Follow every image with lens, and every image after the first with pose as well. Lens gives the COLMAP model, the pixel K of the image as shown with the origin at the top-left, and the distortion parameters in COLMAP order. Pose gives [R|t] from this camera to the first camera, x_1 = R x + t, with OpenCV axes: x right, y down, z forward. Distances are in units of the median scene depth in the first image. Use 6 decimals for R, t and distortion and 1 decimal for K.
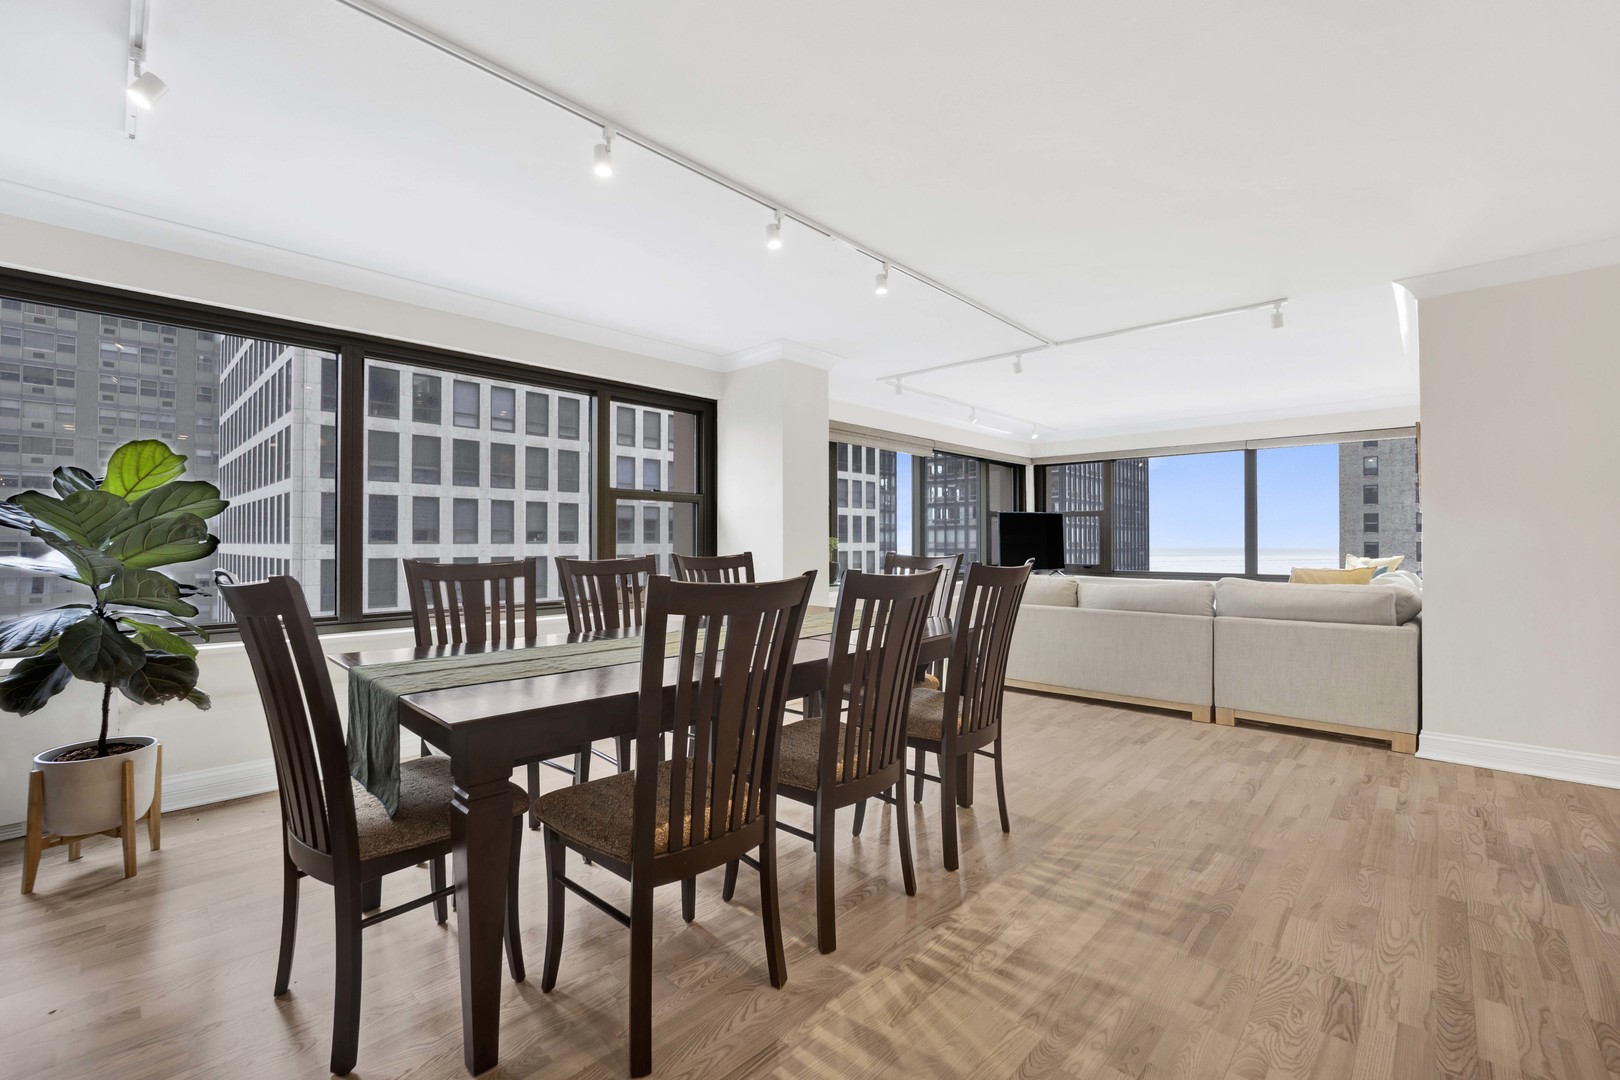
lens RADIAL K [[687.5, 0, 819.5], [0, 687.5, 537.4], [0, 0, 1]] dist [-0.023543, 0.001032]
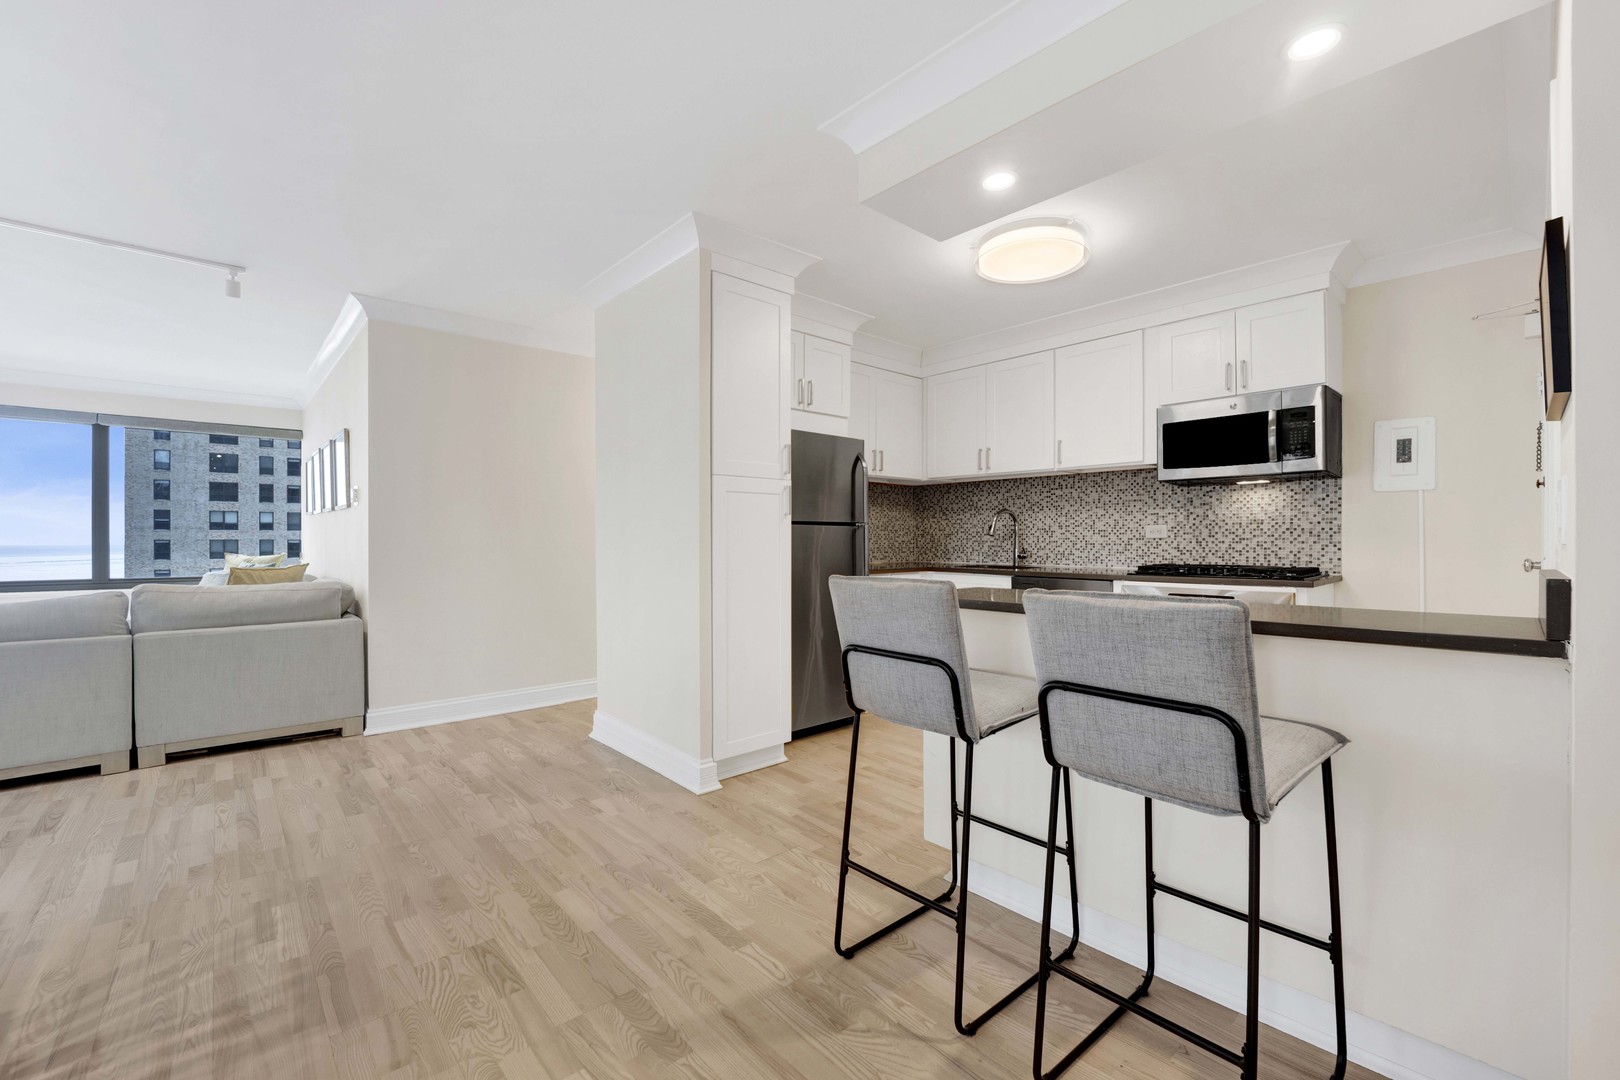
lens RADIAL K [[668.4, 0, 802.5], [0, 668.4, 540.0], [0, 0, 1]] dist [-0.022271, 0.000118]
pose [[0.104261, -0.002492, 0.994547, -0.130107], [-0.004590, 0.999985, 0.002987, 0.002964], [-0.994539, -0.004876, 0.104248, 0.230800]]
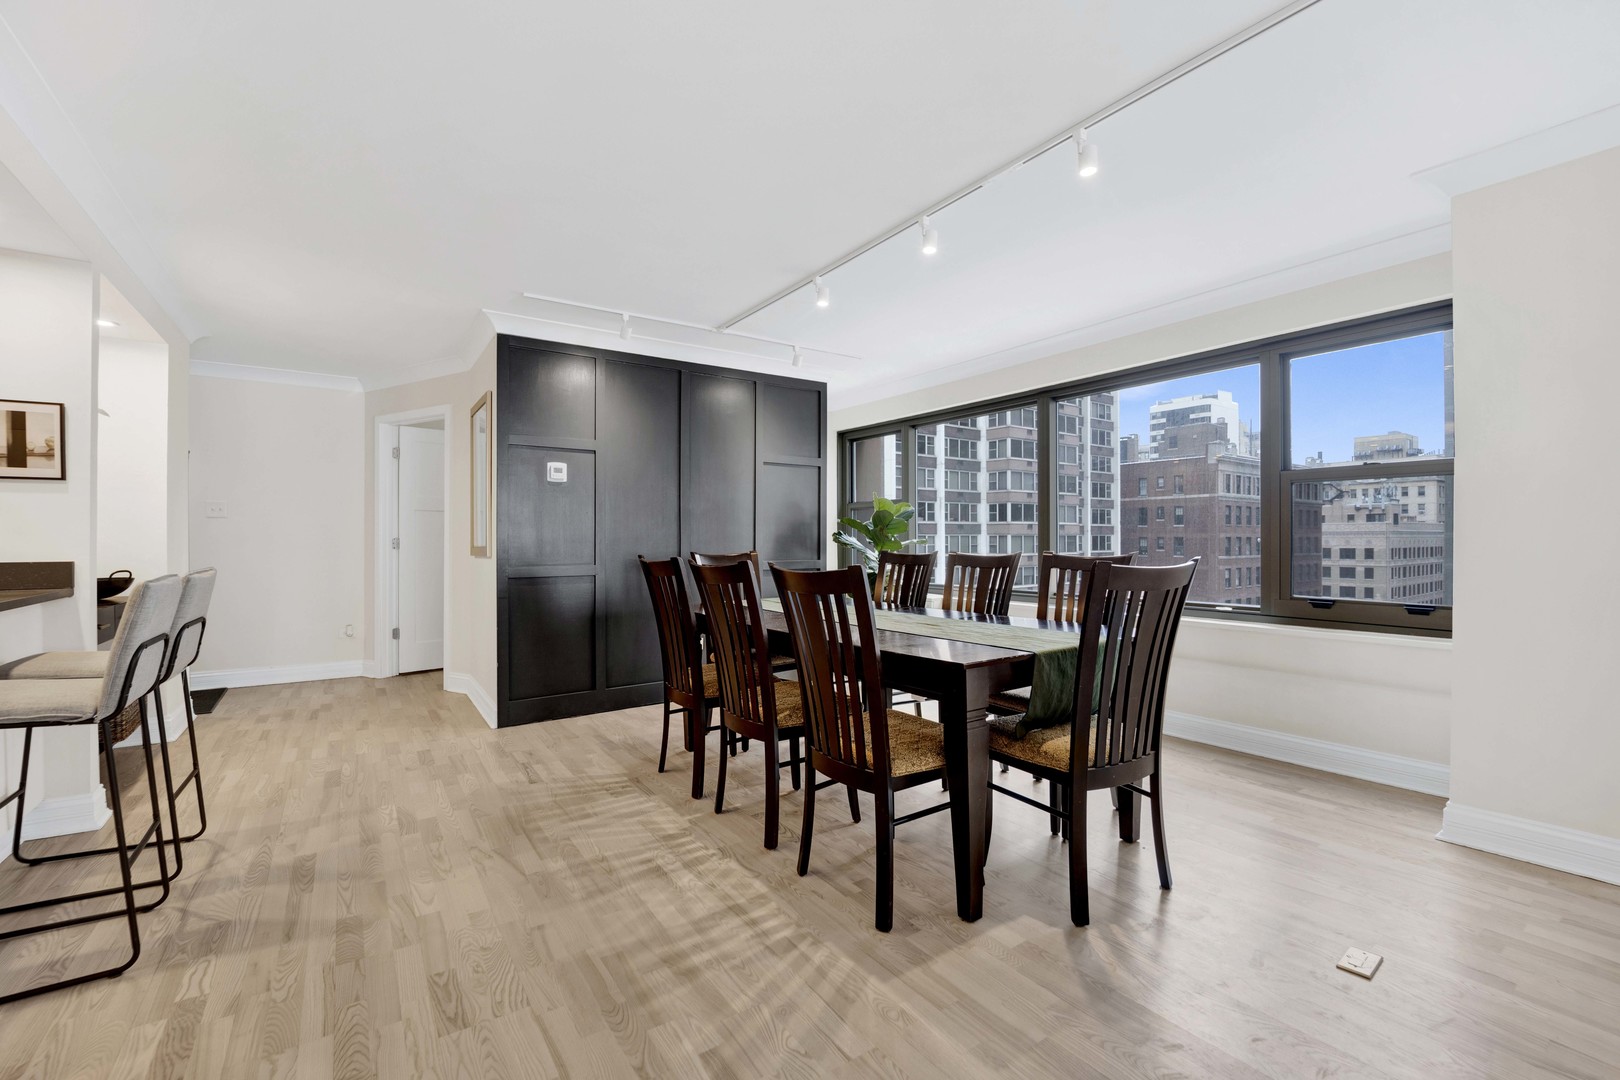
lens RADIAL K [[687.5, 0, 799.7], [0, 687.5, 547.9], [0, 0, 1]] dist [-0.023543, 0.001032]
pose [[-0.240842, 0.017301, -0.970410, 0.949627], [0.006556, 0.999847, 0.016199, -0.000980], [0.970542, -0.002460, -0.240919, 1.023933]]
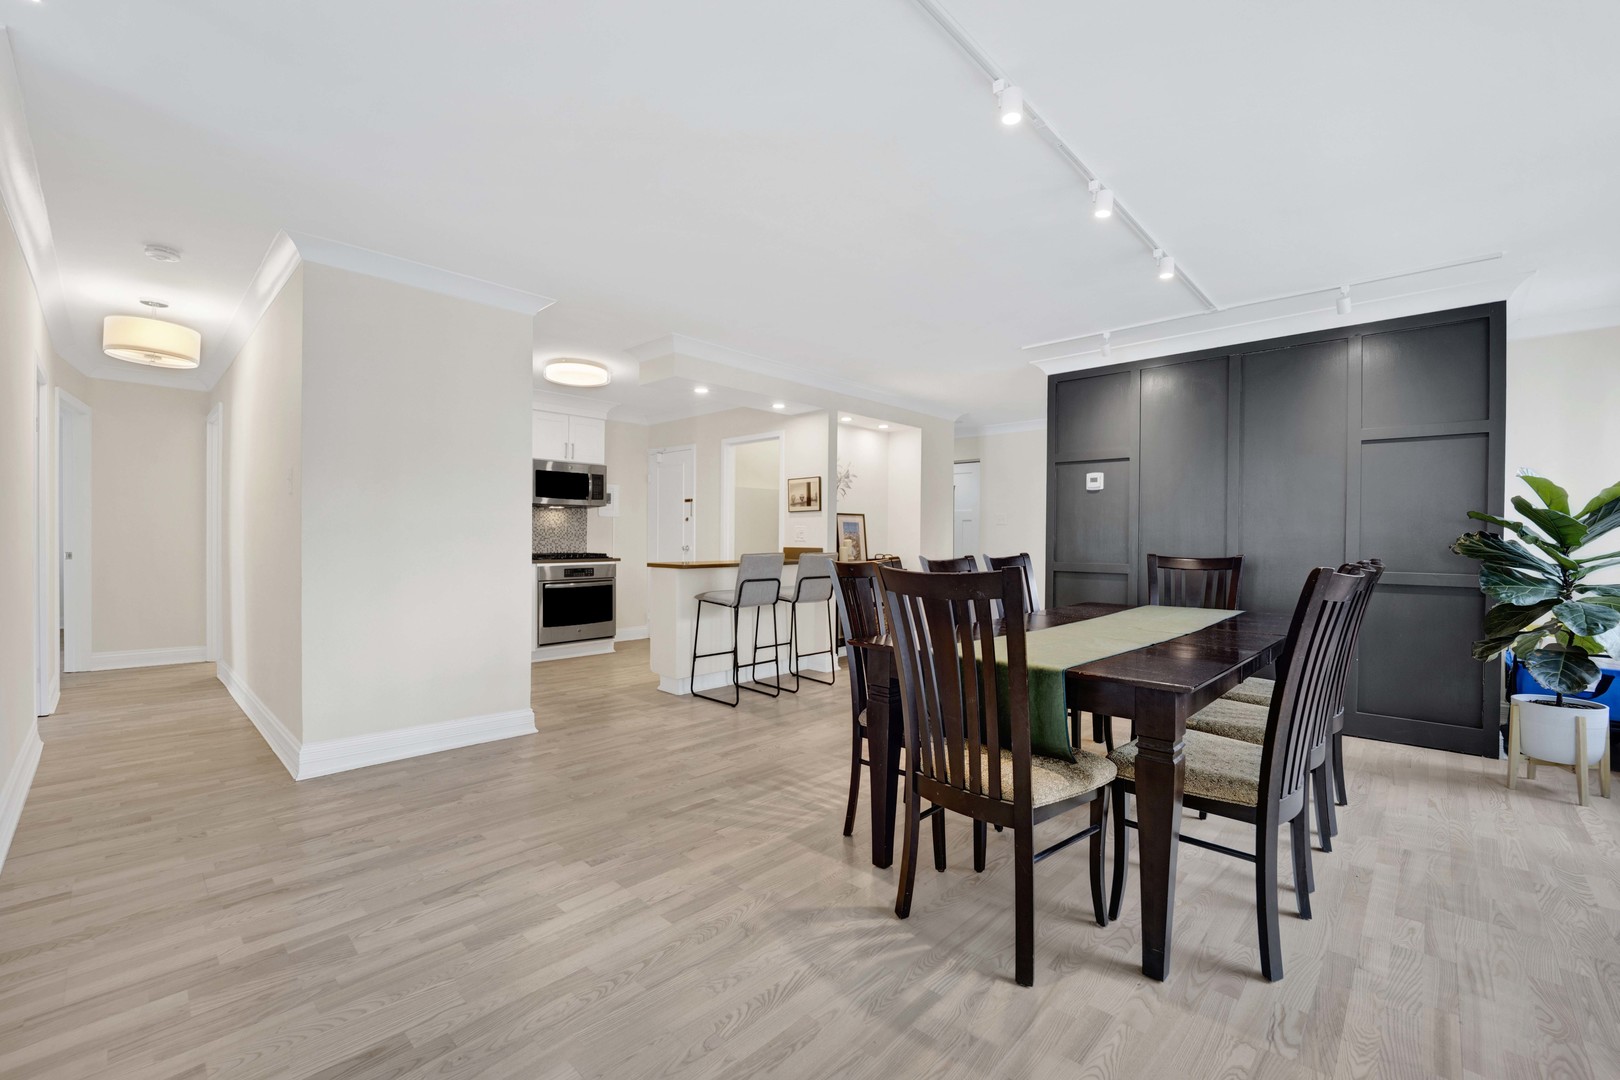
lens RADIAL K [[668.4, 0, 799.4], [0, 668.4, 536.5], [0, 0, 1]] dist [-0.022271, 0.000118]
pose [[-0.999386, -0.003199, 0.034883, 0.291919], [-0.003465, 0.999966, -0.007548, 0.007502], [-0.034858, -0.007664, -0.999363, 1.842708]]
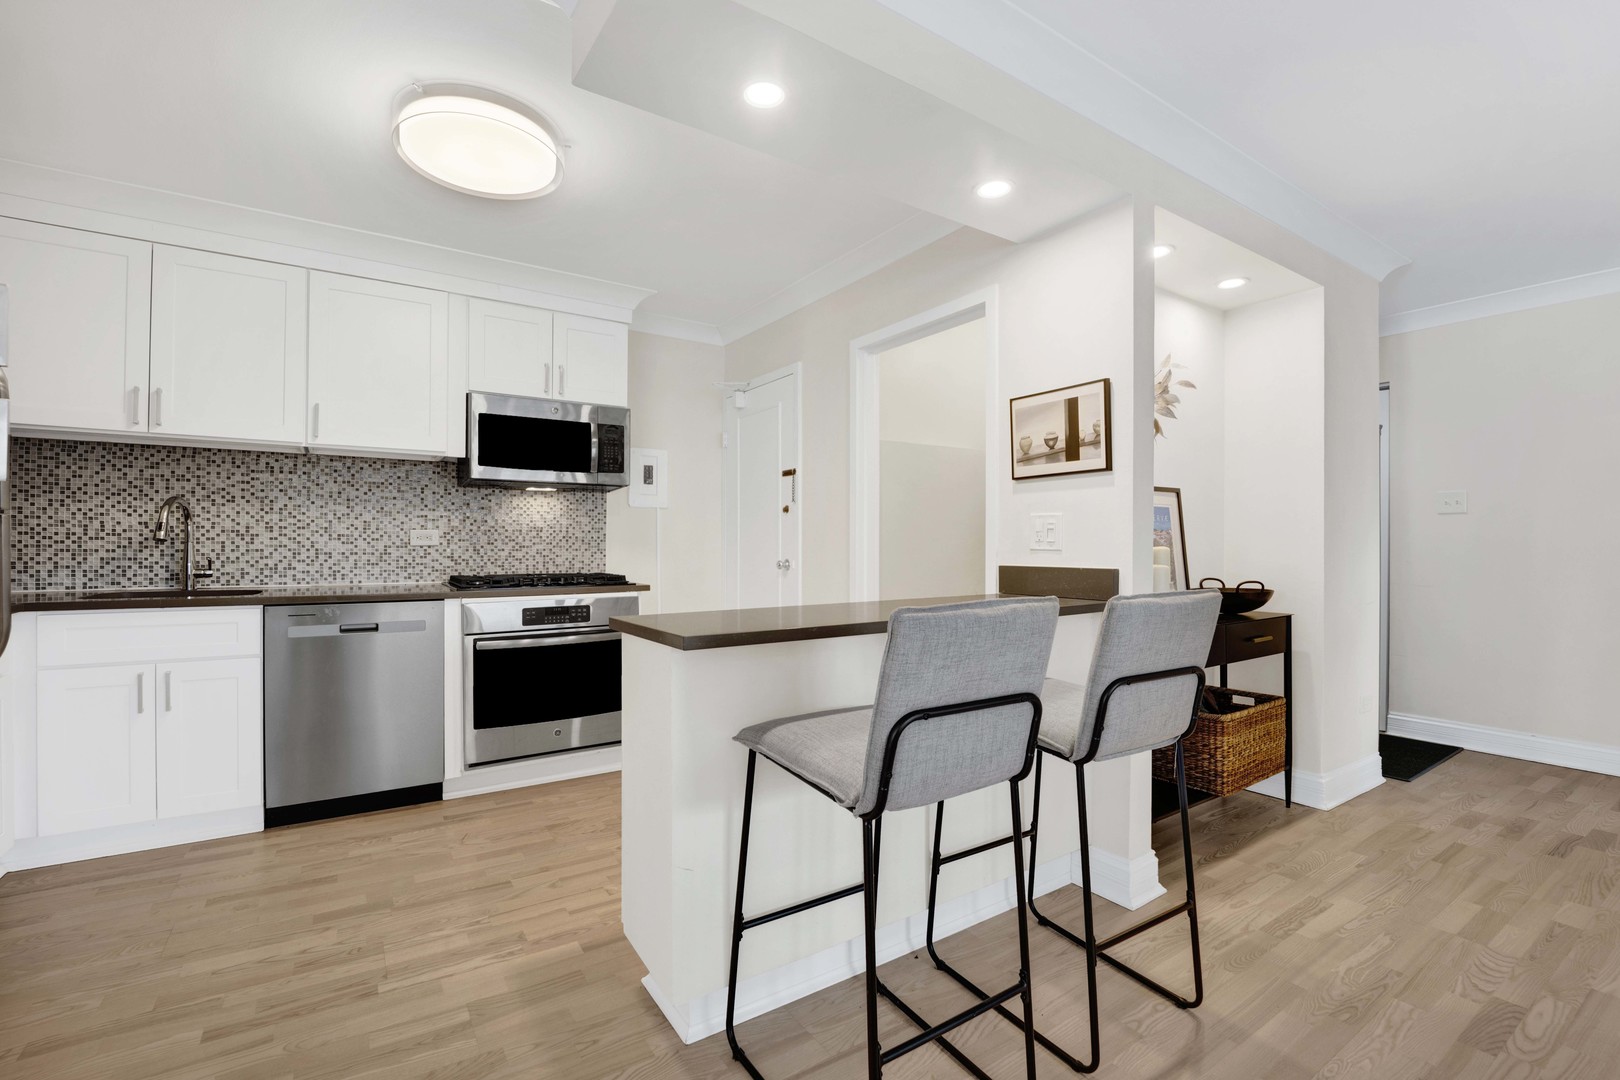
lens RADIAL K [[687.5, 0, 802.4], [0, 687.5, 552.5], [0, 0, 1]] dist [-0.023543, 0.001032]
pose [[-0.968959, -0.004701, 0.247177, 0.437348], [-0.003890, 0.999985, 0.003770, 0.004747], [-0.247191, 0.002691, -0.968963, 0.648292]]
